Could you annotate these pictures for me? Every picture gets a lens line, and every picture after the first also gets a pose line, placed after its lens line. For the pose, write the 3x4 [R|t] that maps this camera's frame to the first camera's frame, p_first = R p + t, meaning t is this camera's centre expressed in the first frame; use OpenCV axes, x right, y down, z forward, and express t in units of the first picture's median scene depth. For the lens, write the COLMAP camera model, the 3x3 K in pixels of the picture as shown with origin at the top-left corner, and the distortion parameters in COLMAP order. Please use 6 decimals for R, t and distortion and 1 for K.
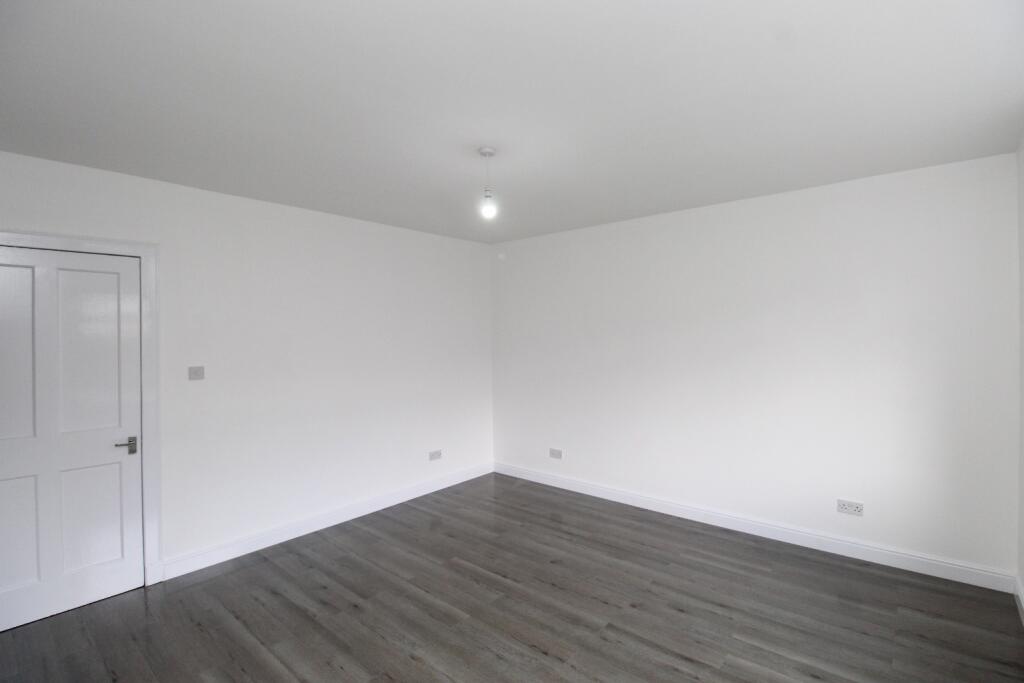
lens RADIAL K [[493.1, 0, 512.0], [0, 493.1, 341.5], [0, 0, 1]] dist [-0.000939, -0.000300]
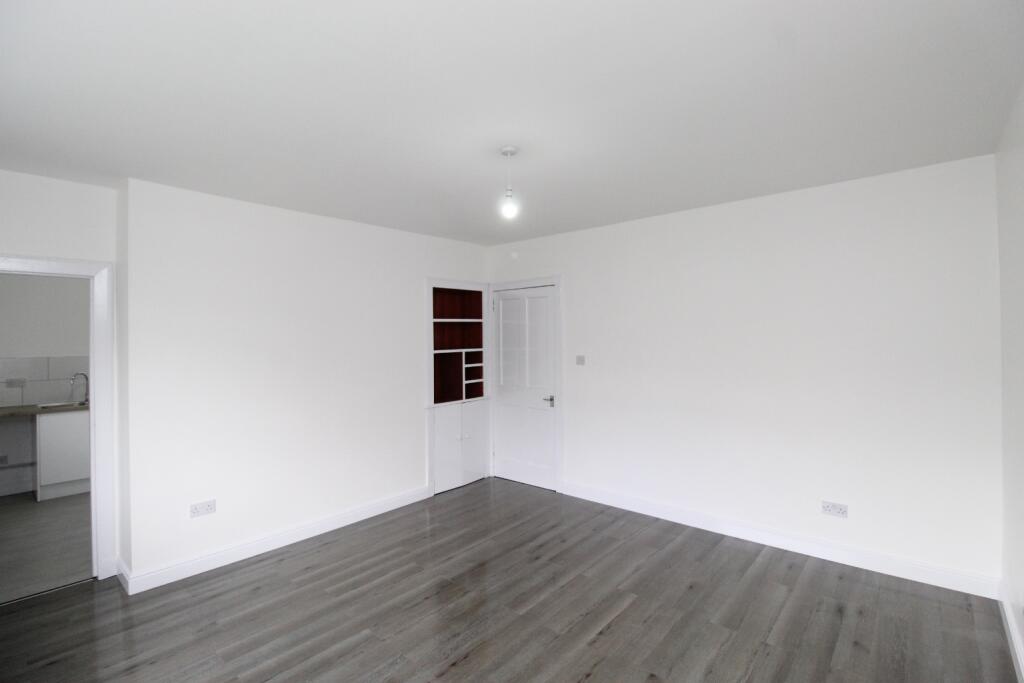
lens RADIAL K [[470.4, 0, 512.0], [0, 470.4, 341.5], [0, 0, 1]] dist [0.001086, 0.000150]
pose [[-0.014142, 0.022842, -0.999639, 0.751393], [-0.001048, 0.999738, 0.022859, -0.021833], [0.999899, 0.001371, -0.014114, 0.860715]]
